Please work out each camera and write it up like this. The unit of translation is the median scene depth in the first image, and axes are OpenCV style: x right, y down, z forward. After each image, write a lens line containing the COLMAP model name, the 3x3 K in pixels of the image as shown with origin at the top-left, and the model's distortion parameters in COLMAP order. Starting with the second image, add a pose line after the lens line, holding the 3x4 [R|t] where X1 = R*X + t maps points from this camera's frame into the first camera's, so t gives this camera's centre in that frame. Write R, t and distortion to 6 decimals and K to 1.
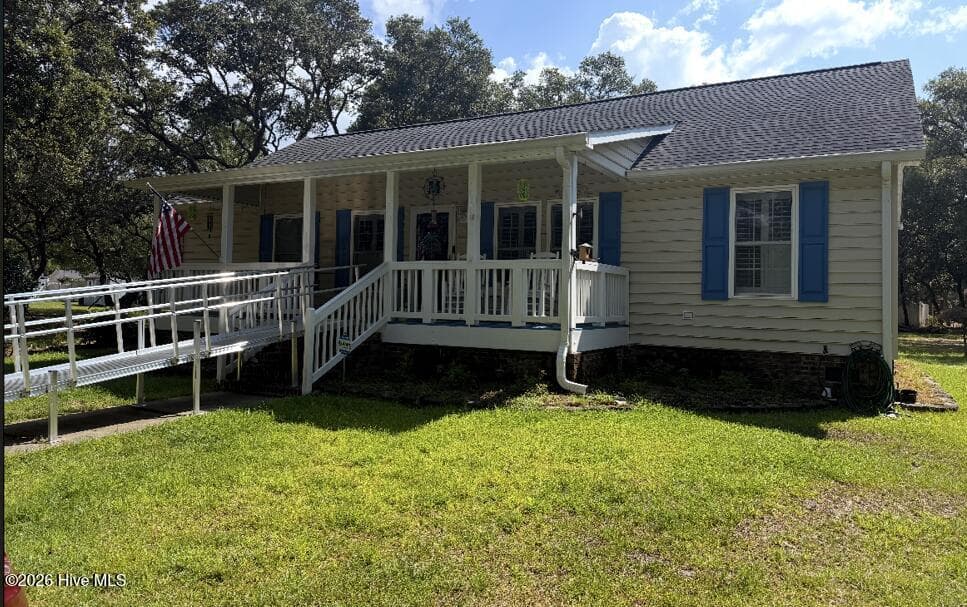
lens RADIAL K [[661.5, 0, 492.3], [0, 661.5, 293.1], [0, 0, 1]] dist [0.047636, -0.001743]
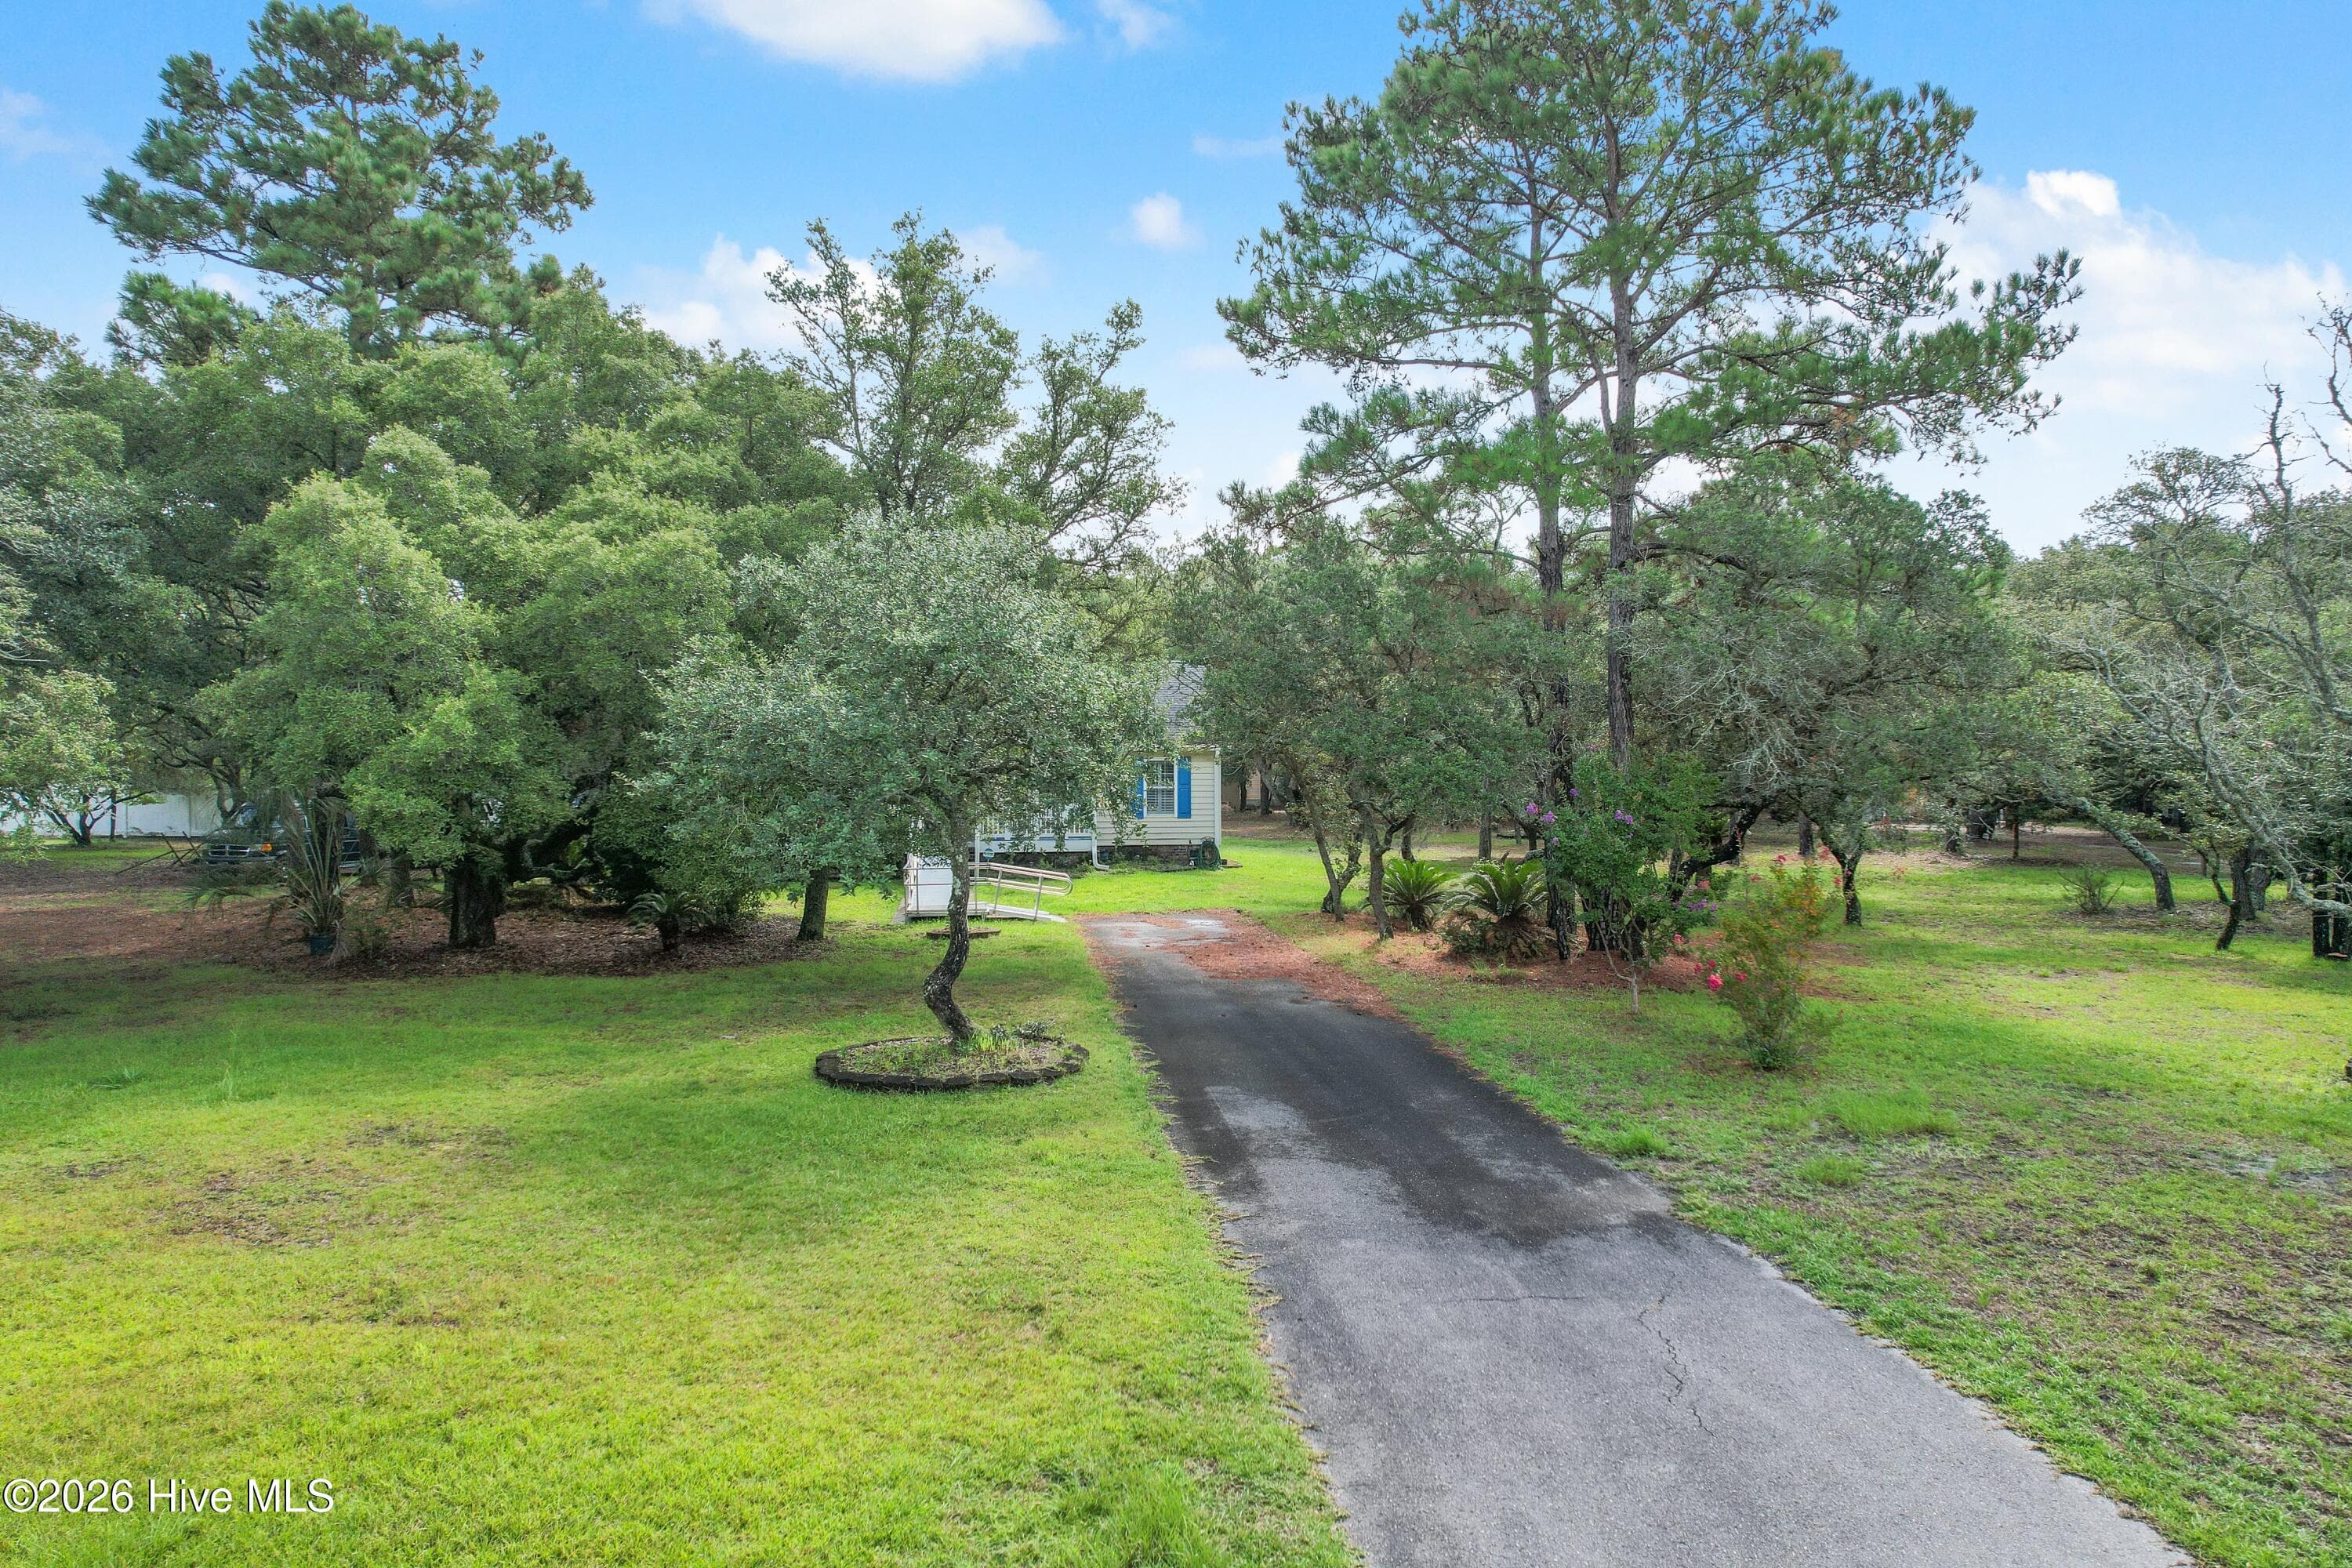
lens RADIAL K [[1494.7, 0, 1179.7], [0, 1494.7, 779.9], [0, 0, 1]] dist [0.000043, 0.000000]
pose [[0.801207, -0.030268, 0.597621, -2.124875], [0.011244, 0.999305, 0.035538, -0.251166], [-0.598282, -0.021754, 0.800991, -2.473577]]
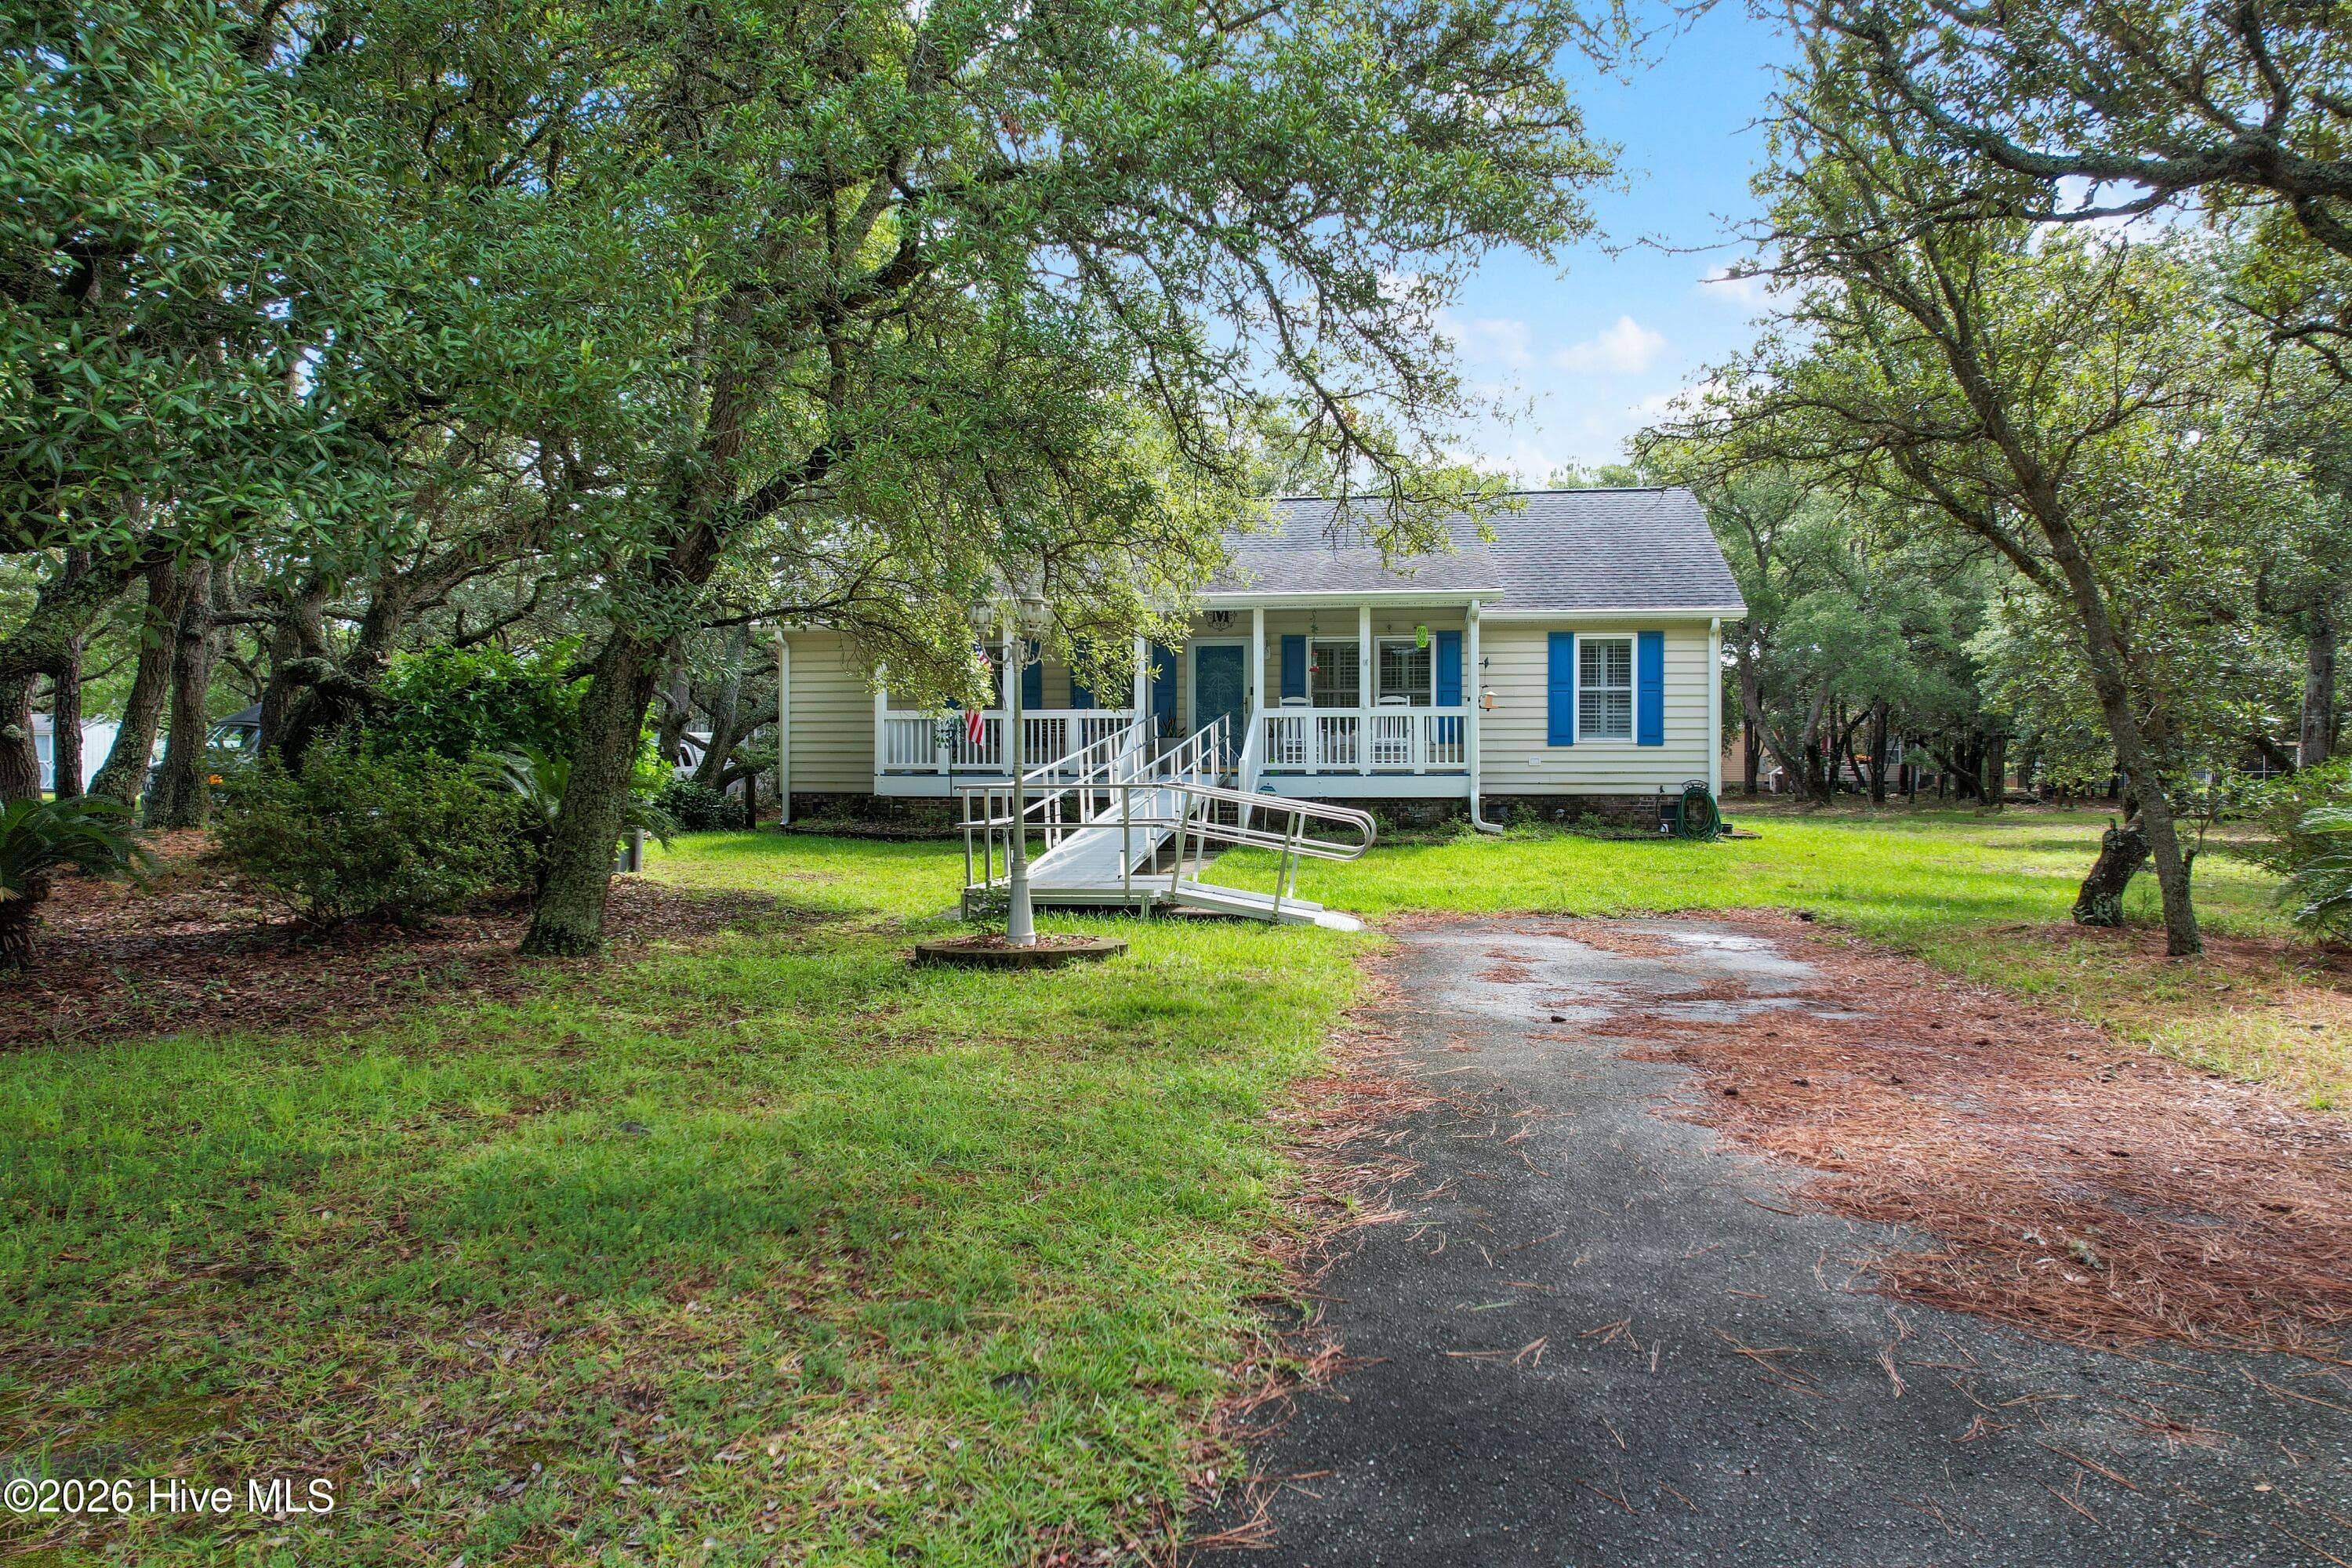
lens RADIAL K [[1468.9, 0, 1180.1], [0, 1468.9, 787.2], [0, 0, 1]] dist [-0.060946, -0.002969]
pose [[0.941146, -0.025355, 0.337048, -0.990884], [0.016766, 0.999457, 0.028372, 0.001679], [-0.337585, -0.021051, 0.941060, -0.912805]]
